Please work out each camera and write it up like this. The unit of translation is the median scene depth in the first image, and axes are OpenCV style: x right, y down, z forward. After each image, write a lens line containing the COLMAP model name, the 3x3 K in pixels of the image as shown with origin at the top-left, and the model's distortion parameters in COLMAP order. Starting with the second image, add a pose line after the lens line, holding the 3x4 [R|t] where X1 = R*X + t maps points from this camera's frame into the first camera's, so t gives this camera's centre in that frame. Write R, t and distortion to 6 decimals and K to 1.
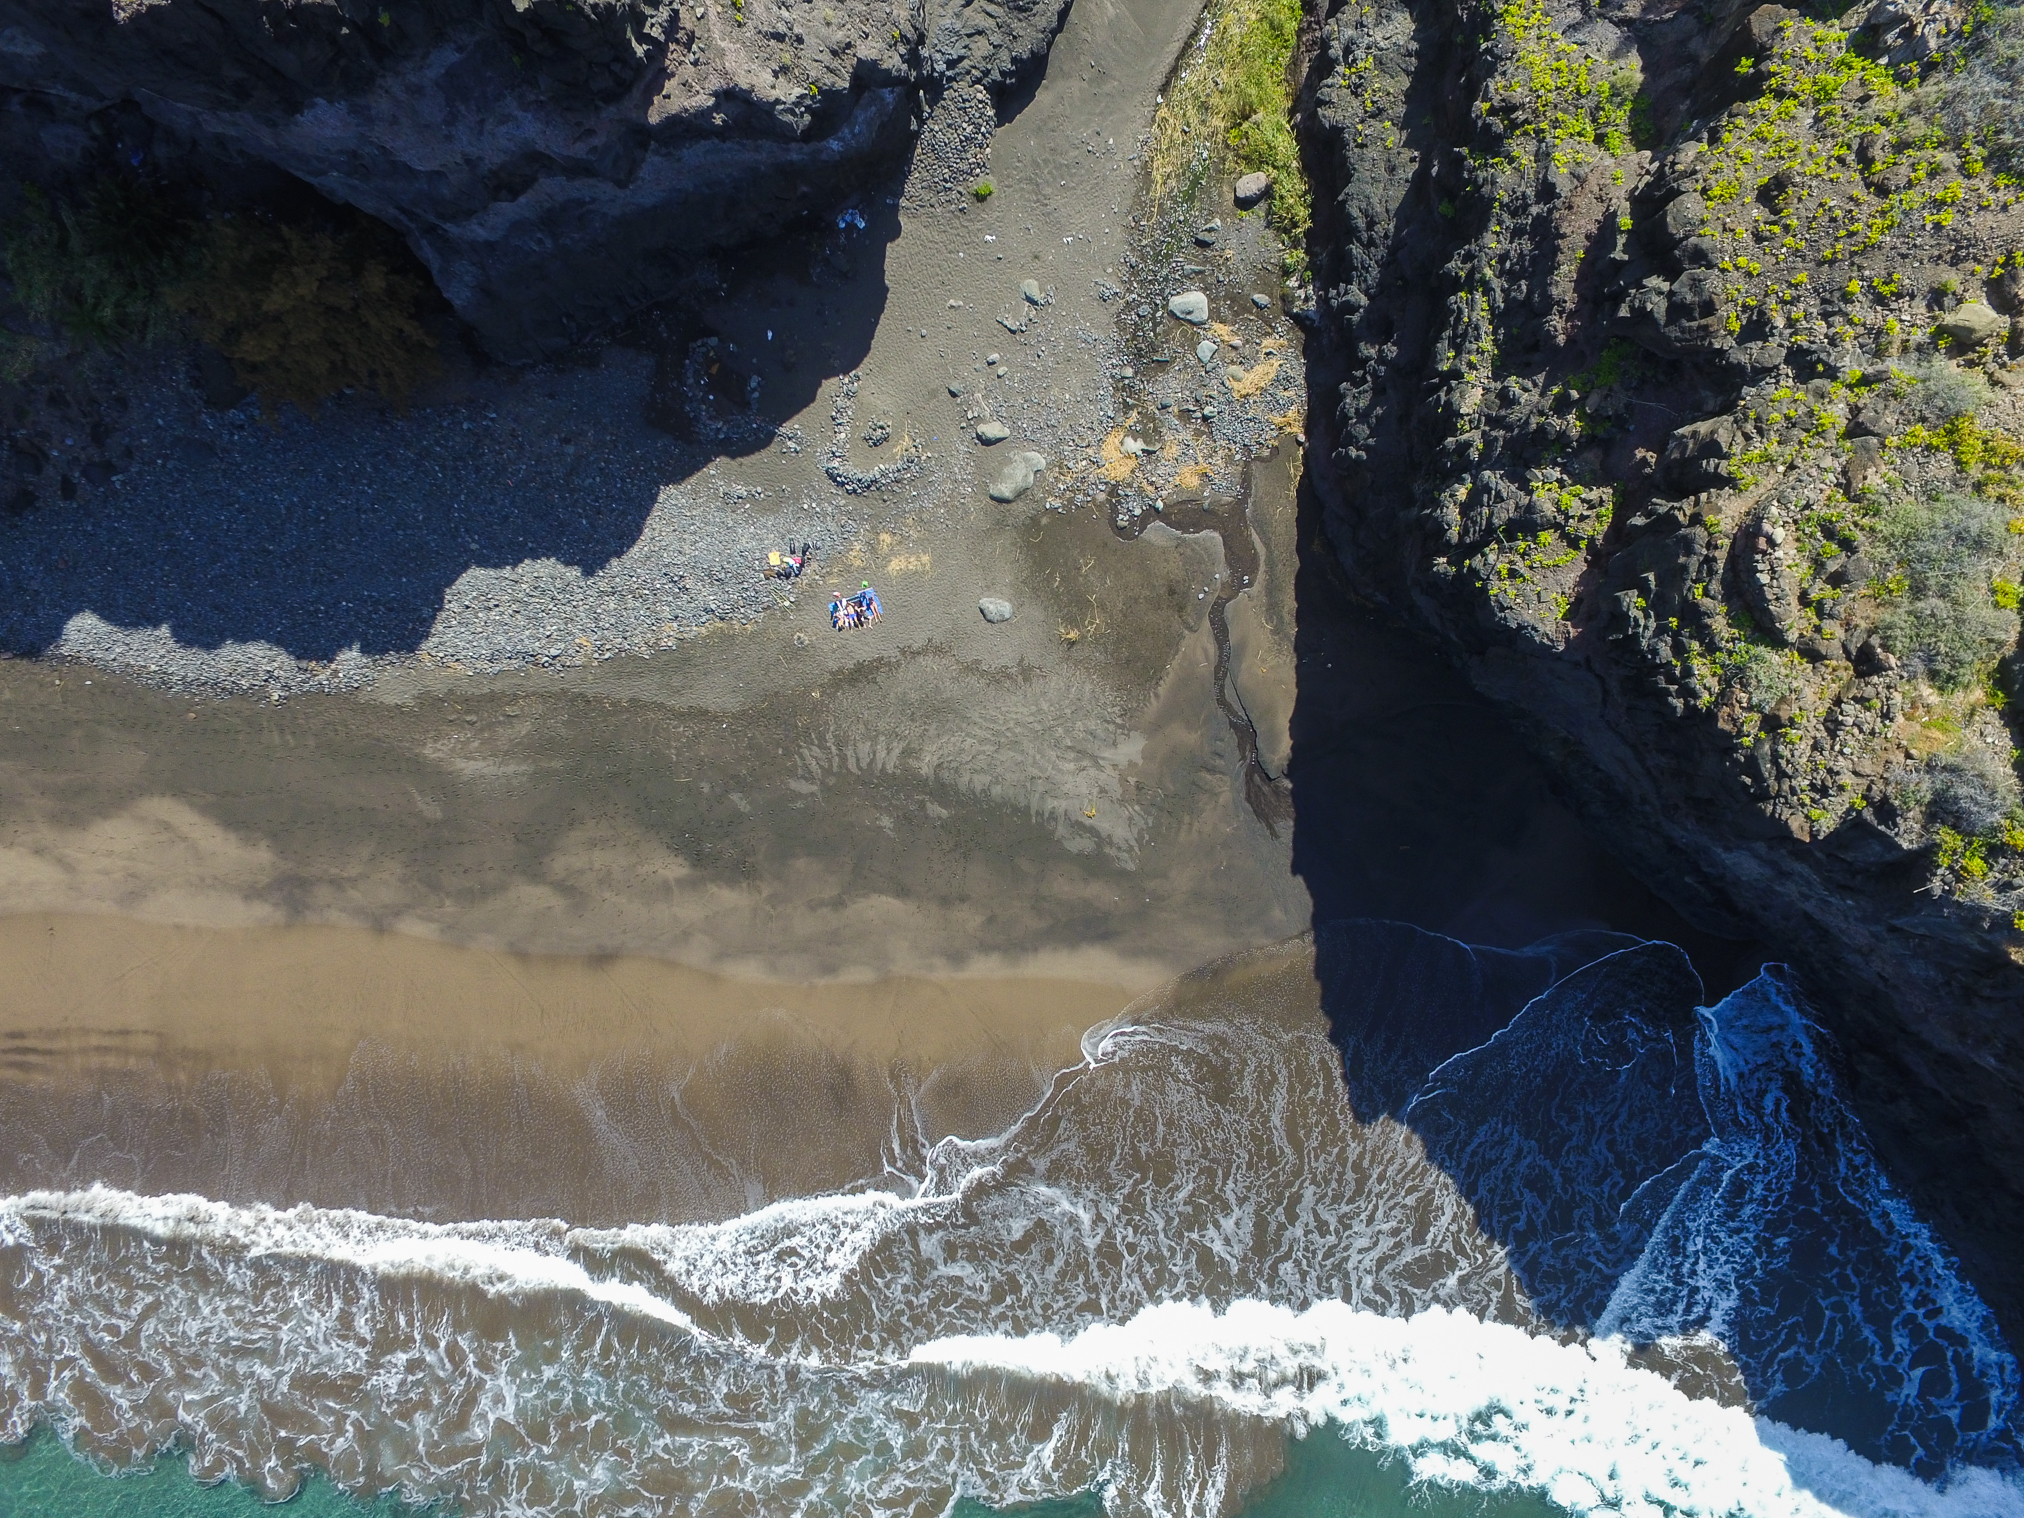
lens RADIAL K [[1195.0, 0, 1035.9], [0, 1195.0, 715.9], [0, 0, 1]] dist [-0.014806, 0.014947]
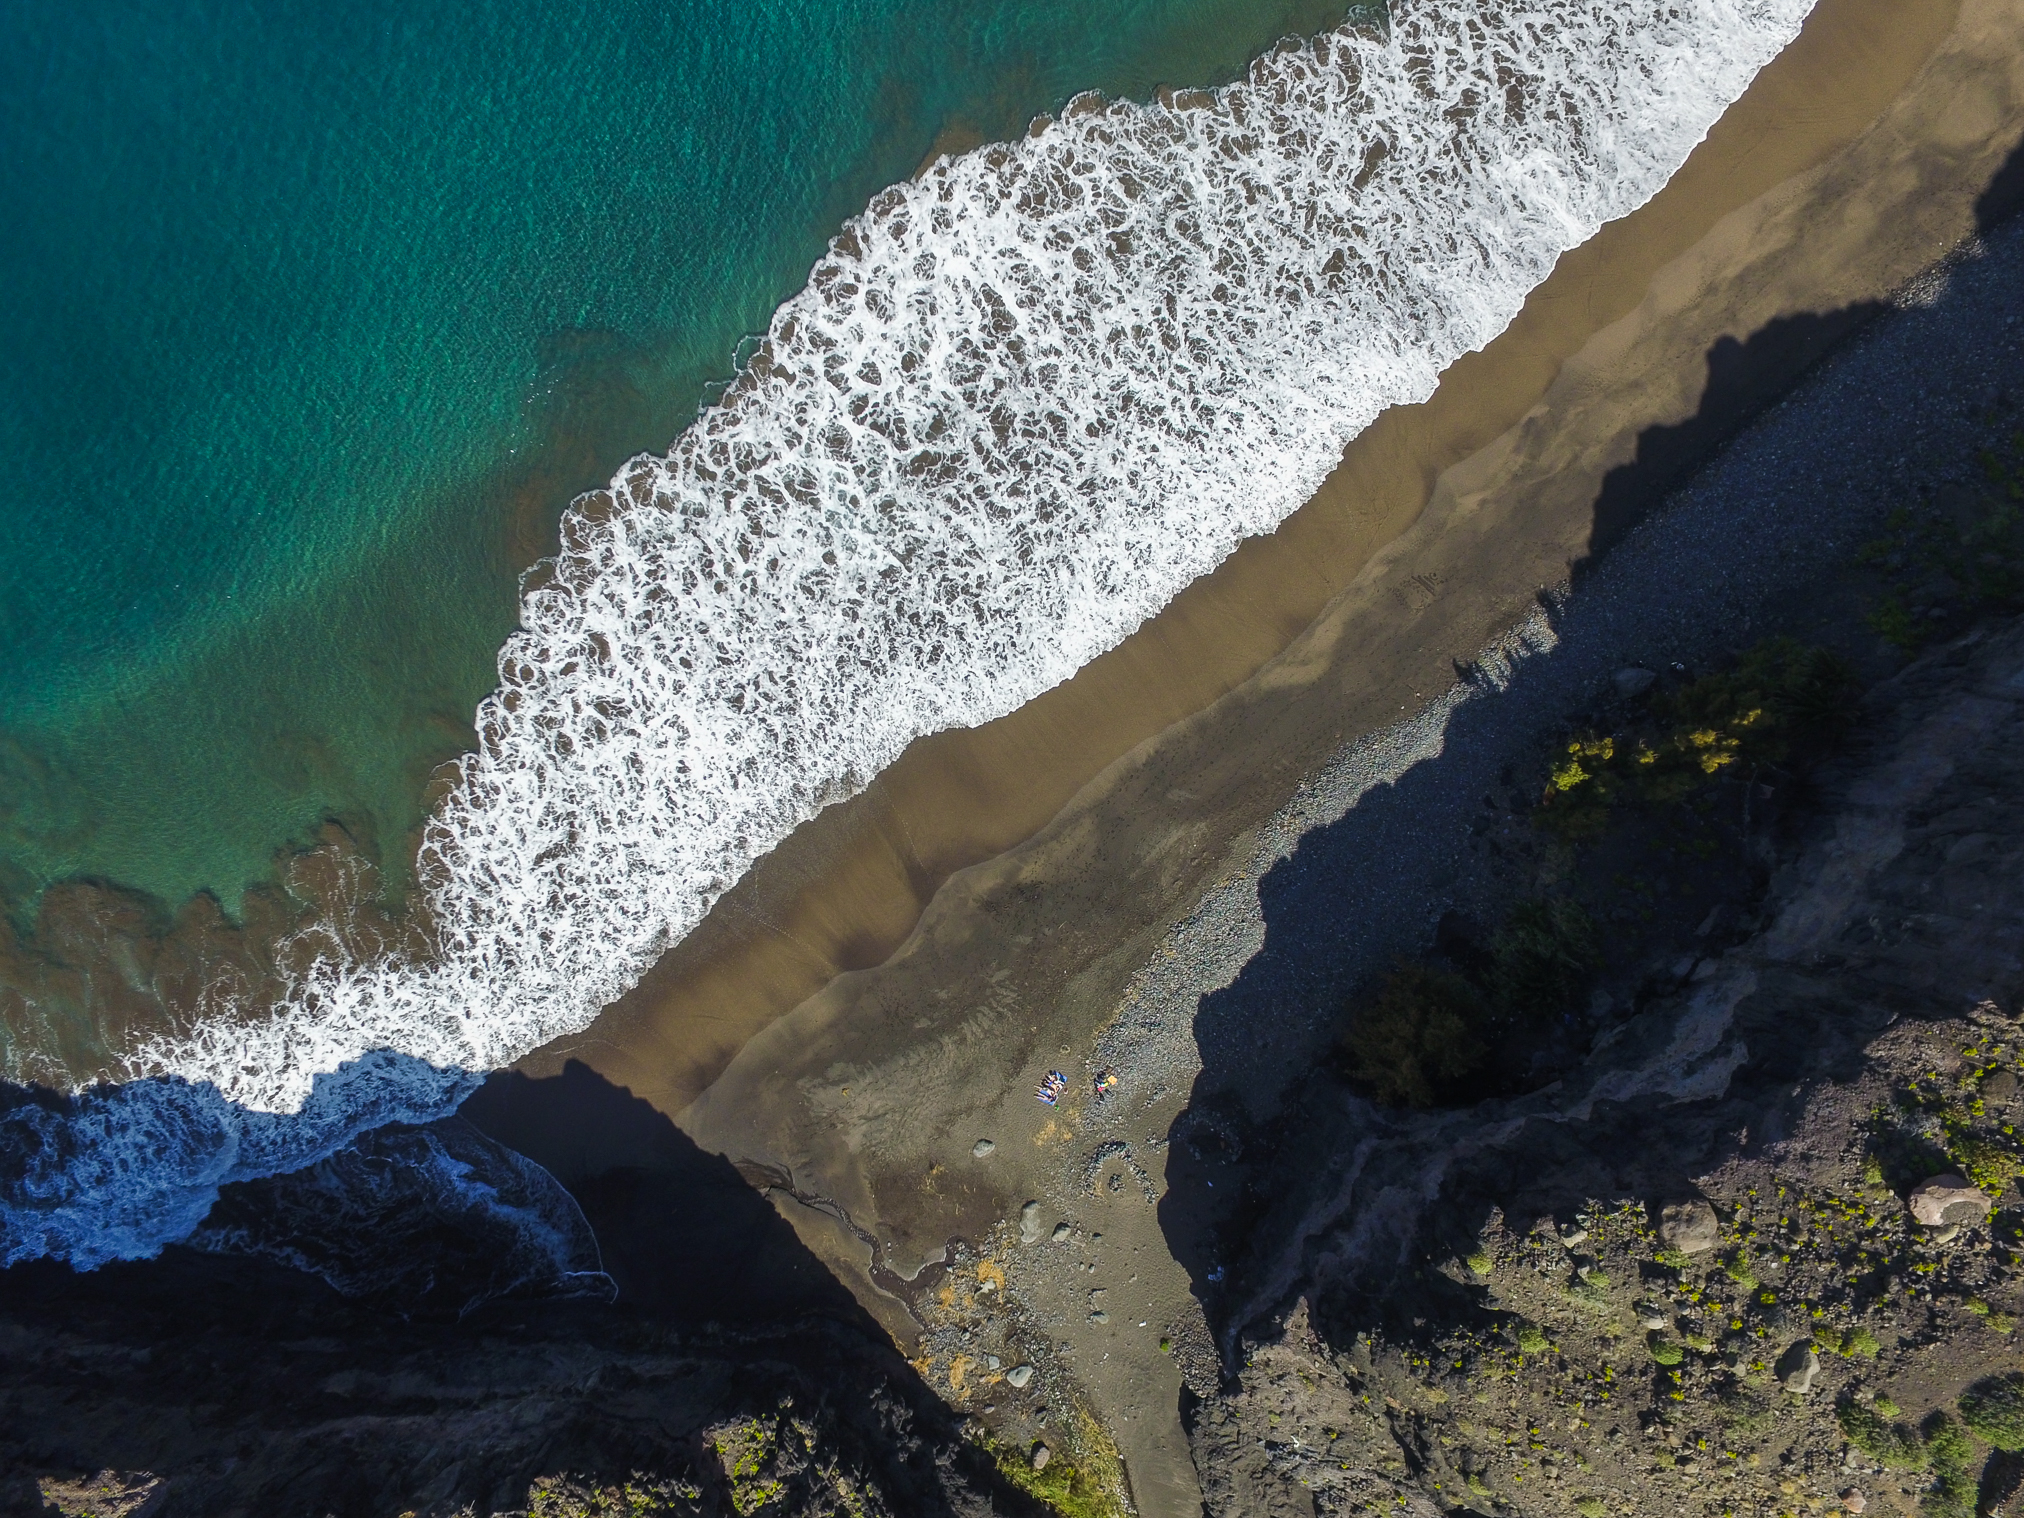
lens RADIAL K [[1195.0, 0, 1026.6], [0, 1195.0, 806.6], [0, 0, 1]] dist [-0.014806, 0.014947]
pose [[-0.740975, 0.670916, 0.028771, -0.419693], [-0.670410, -0.736581, -0.089441, 0.337374], [-0.038815, -0.085561, 0.995577, -0.485635]]
